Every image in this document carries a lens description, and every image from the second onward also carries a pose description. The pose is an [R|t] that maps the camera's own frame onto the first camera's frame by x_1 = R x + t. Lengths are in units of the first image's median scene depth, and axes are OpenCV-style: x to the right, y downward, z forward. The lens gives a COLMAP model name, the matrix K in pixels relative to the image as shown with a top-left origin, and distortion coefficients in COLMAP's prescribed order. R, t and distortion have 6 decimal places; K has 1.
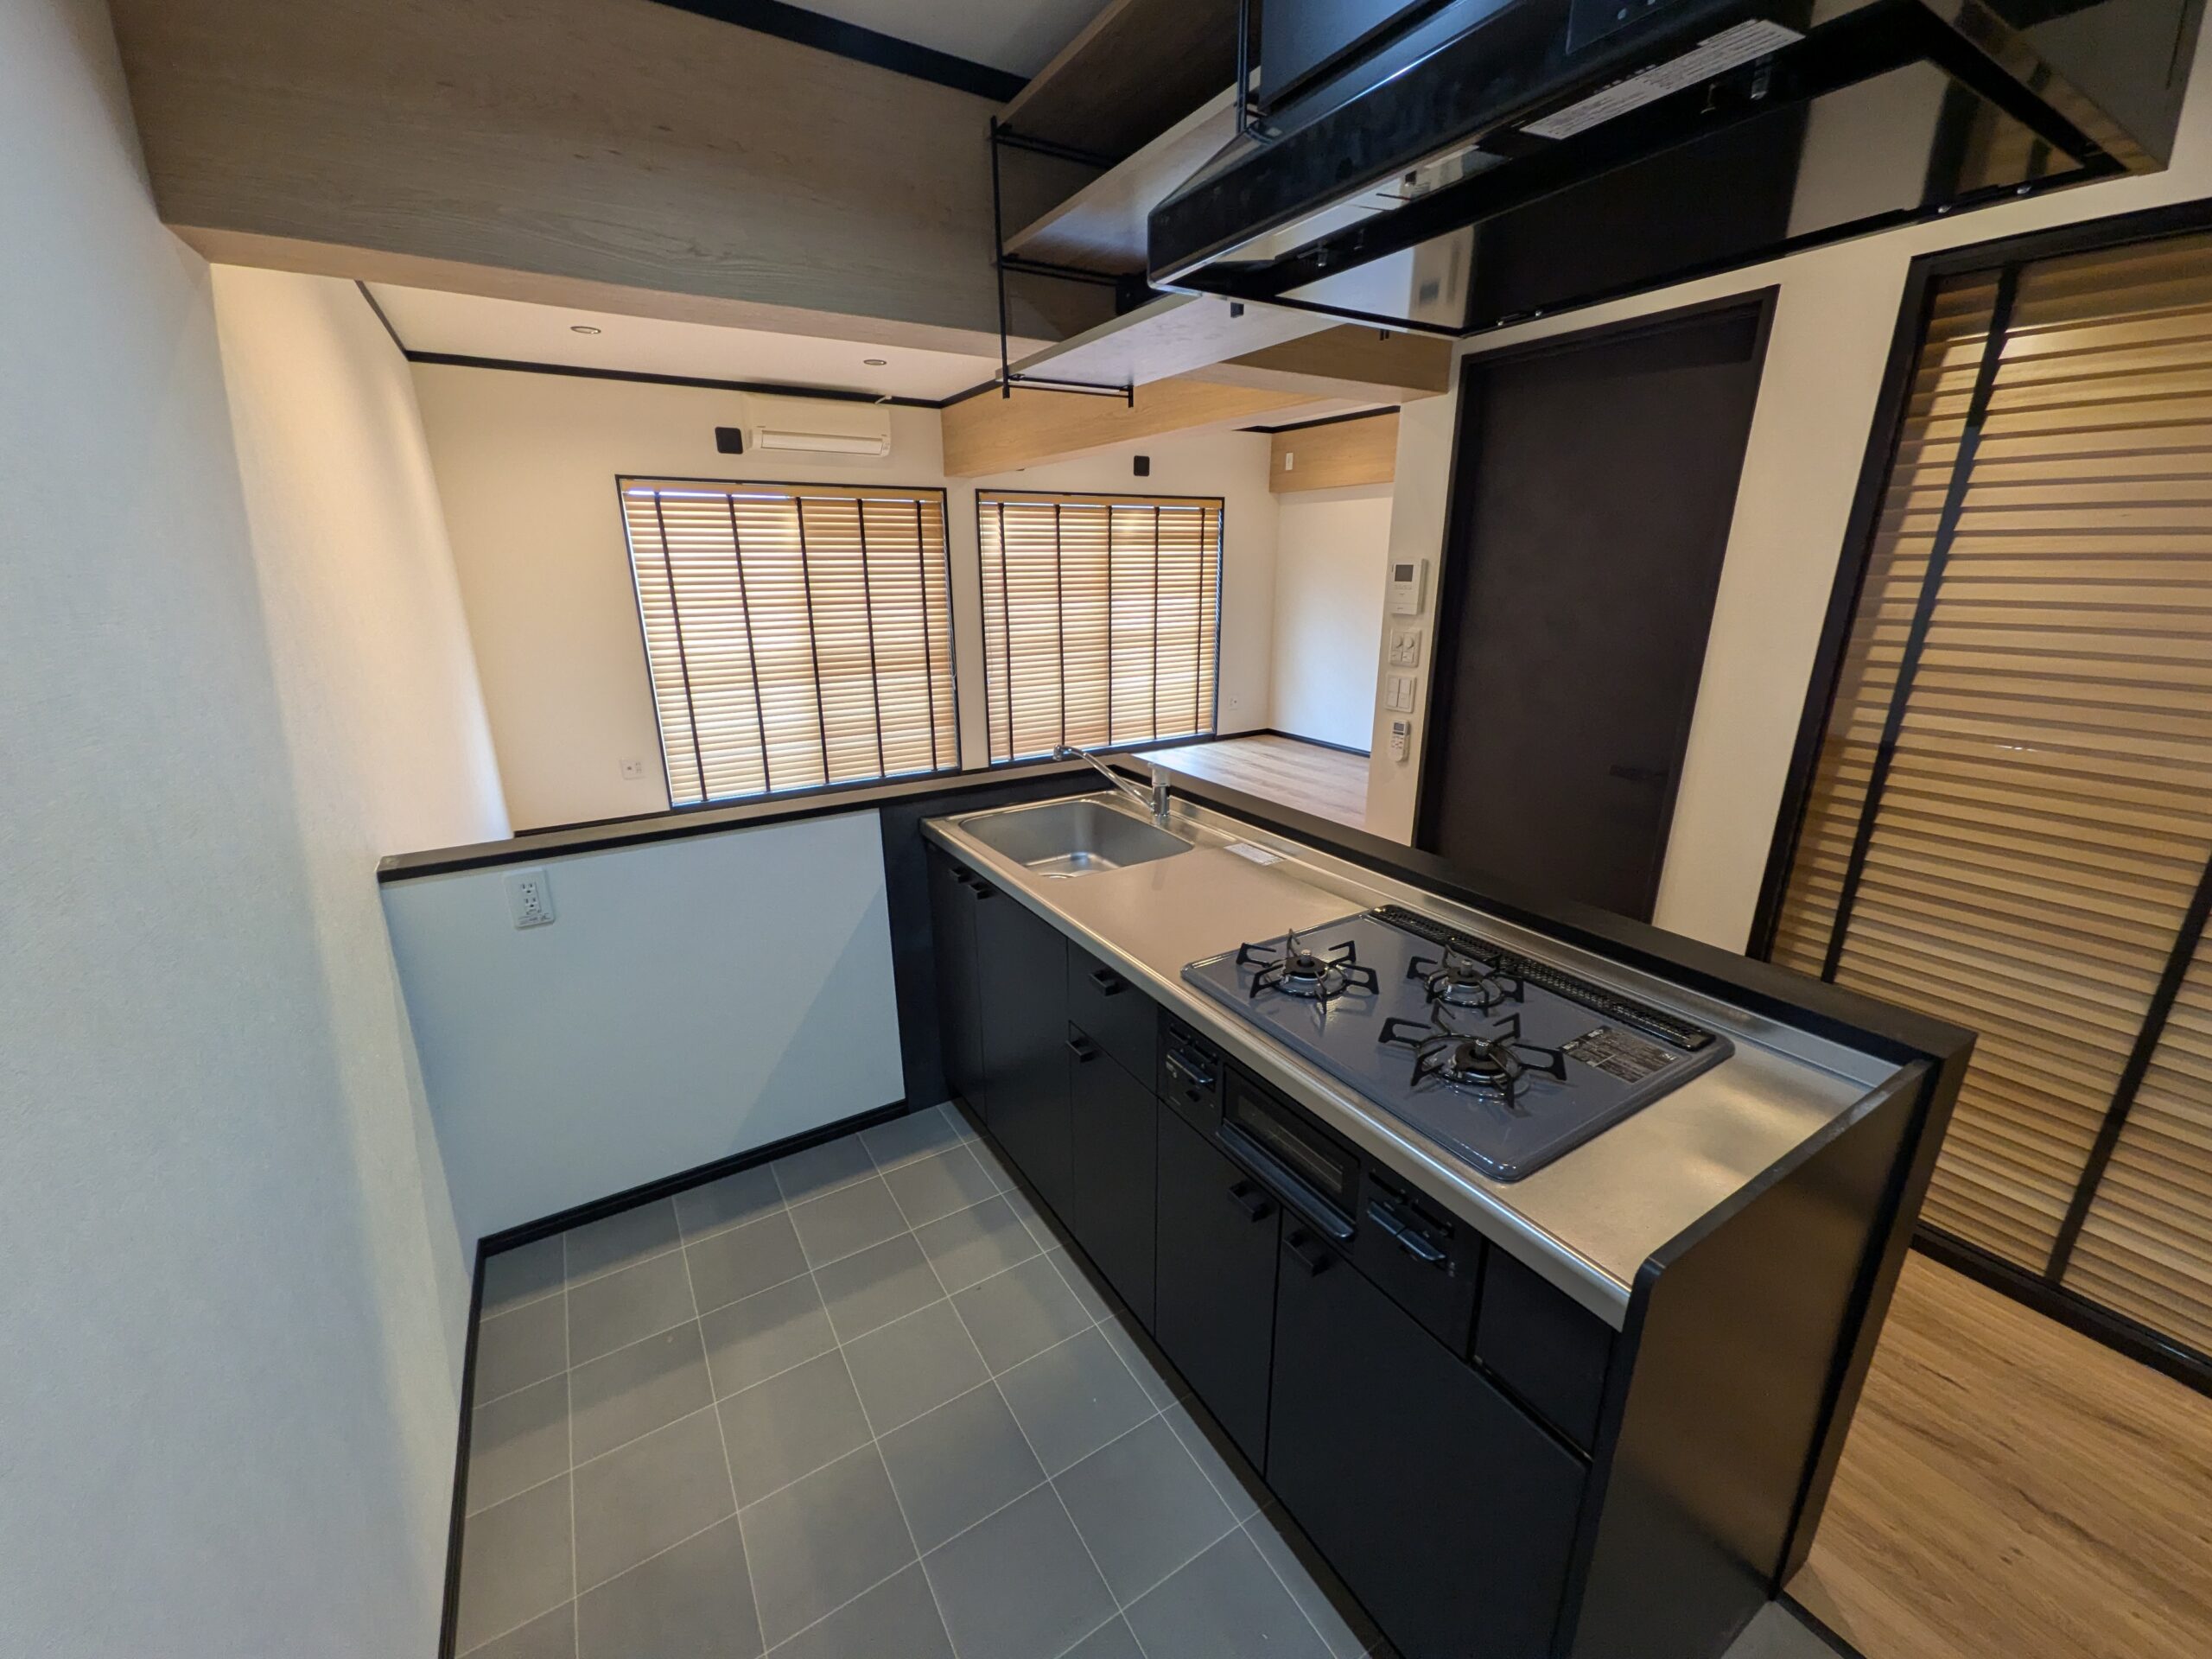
lens RADIAL K [[877.5, 0, 1099.8], [0, 877.5, 836.5], [0, 0, 1]] dist [0.008196, -0.002094]
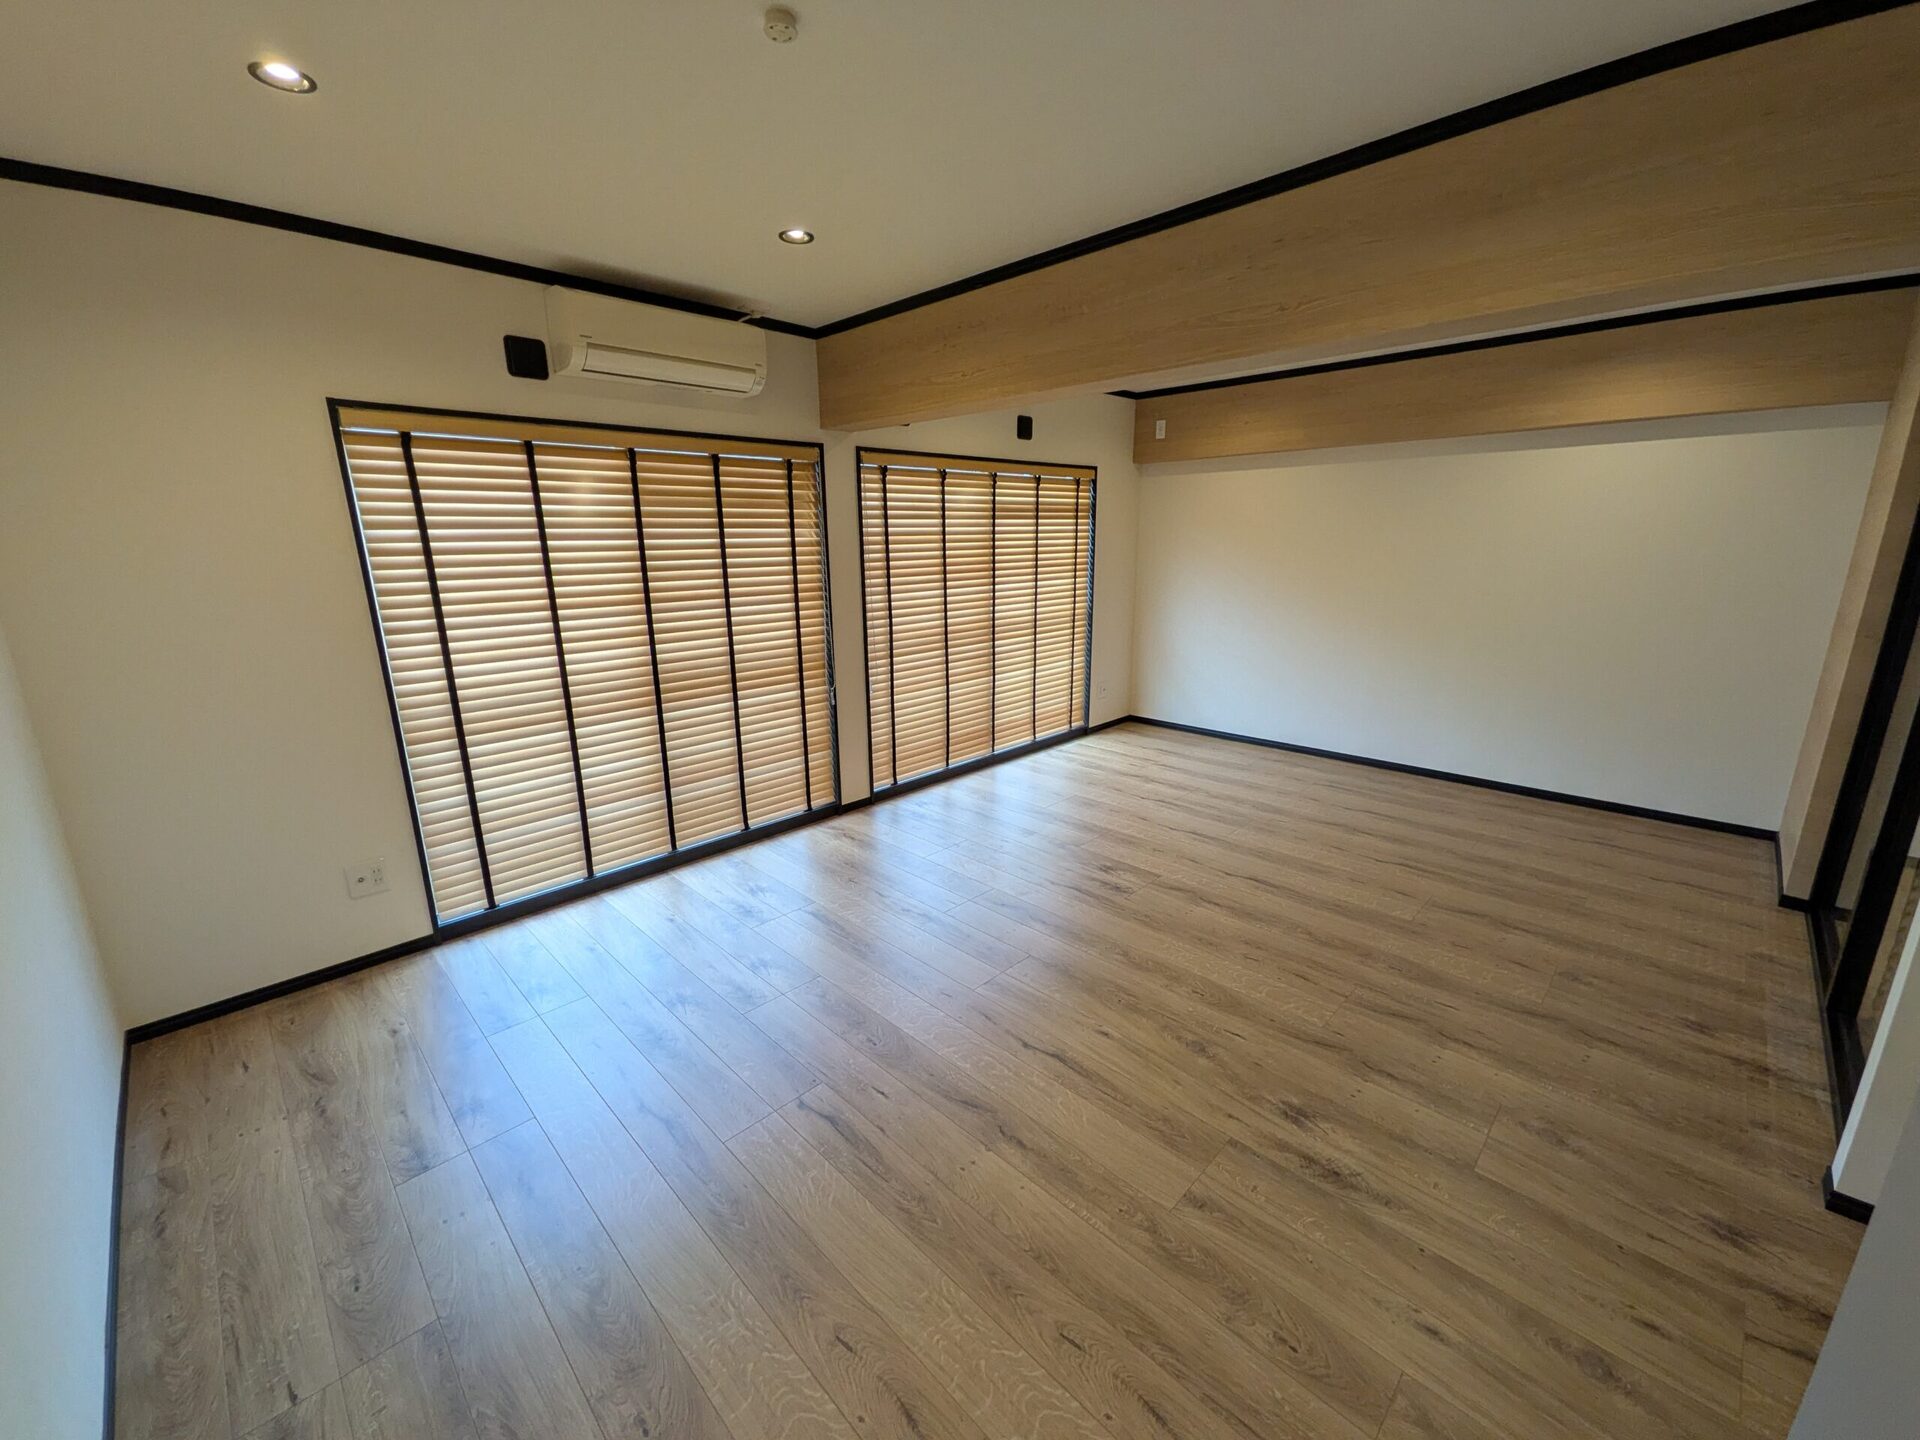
lens RADIAL K [[761.7, 0, 953.1], [0, 761.7, 724.7], [0, 0, 1]] dist [0.008196, -0.002094]
pose [[0.970905, -0.062154, 0.231256, -0.224764], [0.076349, 0.995675, -0.052939, -0.109693], [-0.226966, 0.069055, 0.971452, 0.343841]]
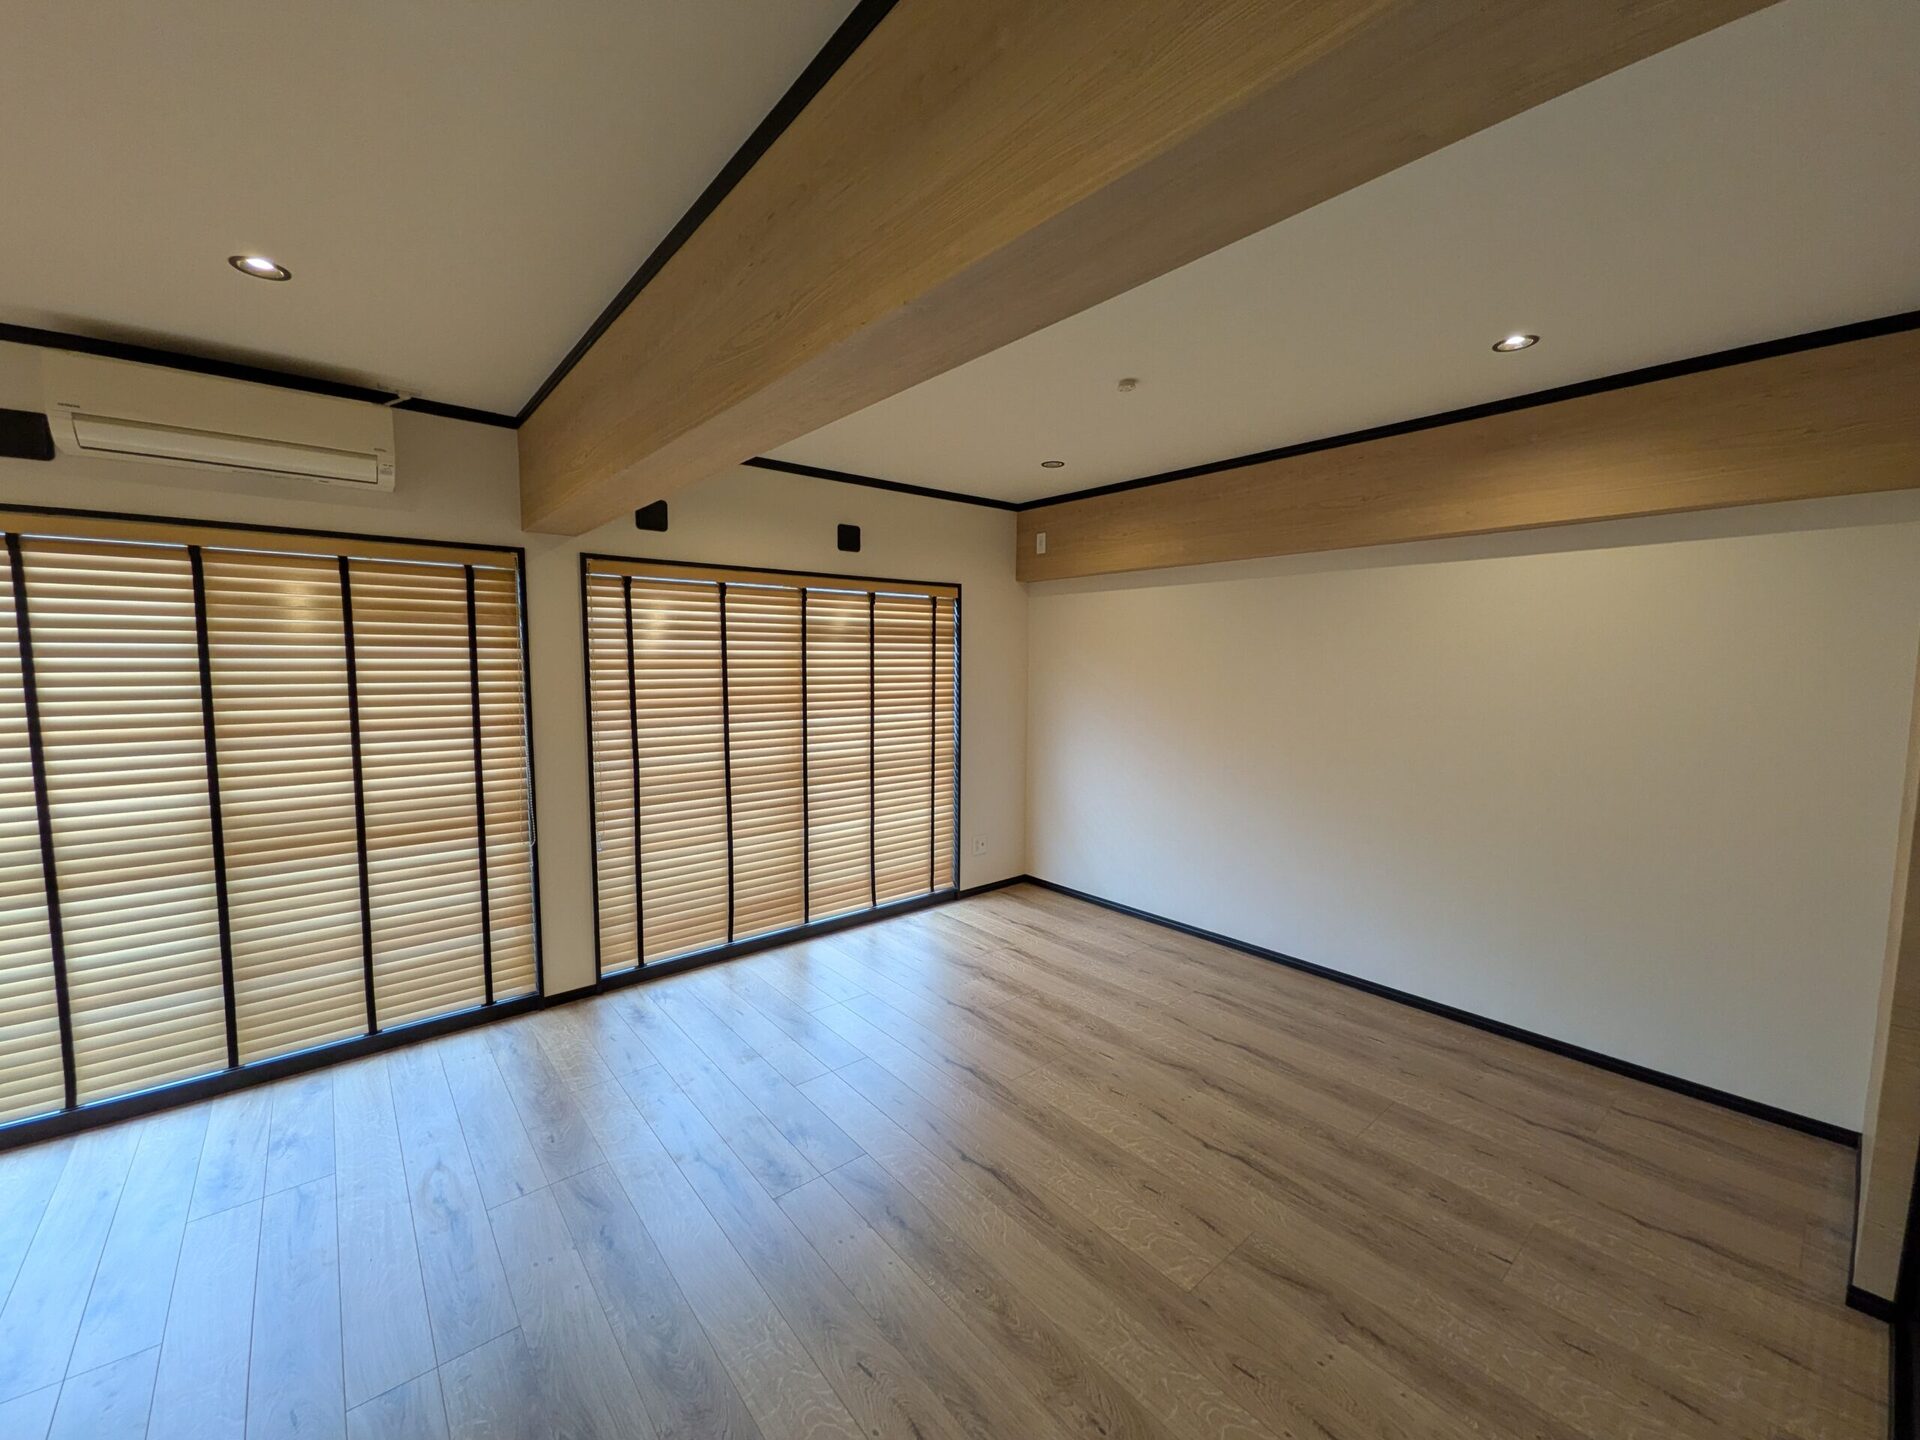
lens RADIAL K [[761.7, 0, 962.8], [0, 761.7, 723.5], [0, 0, 1]] dist [0.008196, -0.002094]
pose [[0.987479, -0.001084, 0.157750, 0.044139], [0.035132, 0.976374, -0.213211, -0.144819], [-0.153792, 0.216084, 0.964187, 0.443681]]
